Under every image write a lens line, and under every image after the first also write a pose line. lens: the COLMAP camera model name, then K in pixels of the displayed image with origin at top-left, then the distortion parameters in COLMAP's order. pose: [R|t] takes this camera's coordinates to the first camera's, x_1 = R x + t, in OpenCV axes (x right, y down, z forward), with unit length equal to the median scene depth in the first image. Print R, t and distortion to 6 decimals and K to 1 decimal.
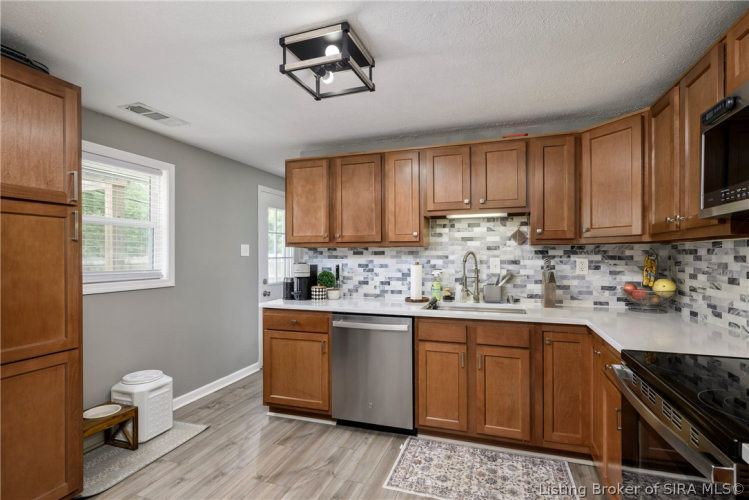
lens RADIAL K [[360.9, 0, 372.8], [0, 360.9, 252.8], [0, 0, 1]] dist [0.000248, -0.001629]
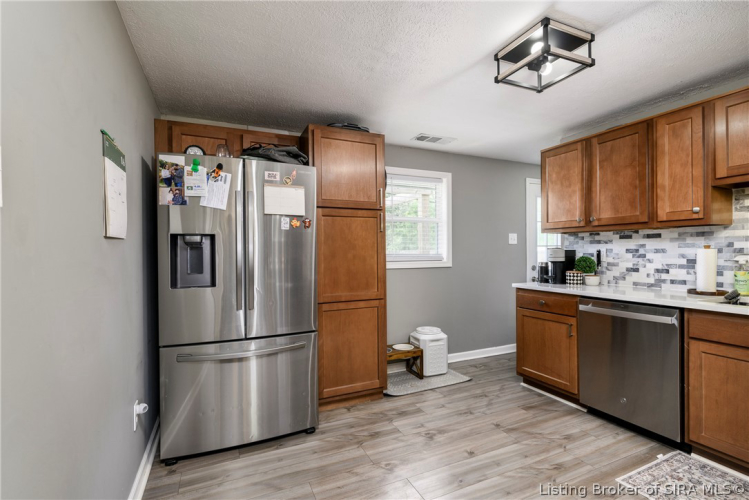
lens RADIAL K [[343.3, 0, 378.7], [0, 343.3, 249.1], [0, 0, 1]] dist [-0.004703, 0.000594]
pose [[0.692040, -0.006850, -0.721826, 0.192074], [0.011063, 0.999938, 0.001117, 0.029958], [0.721774, -0.008759, 0.692073, -0.047584]]
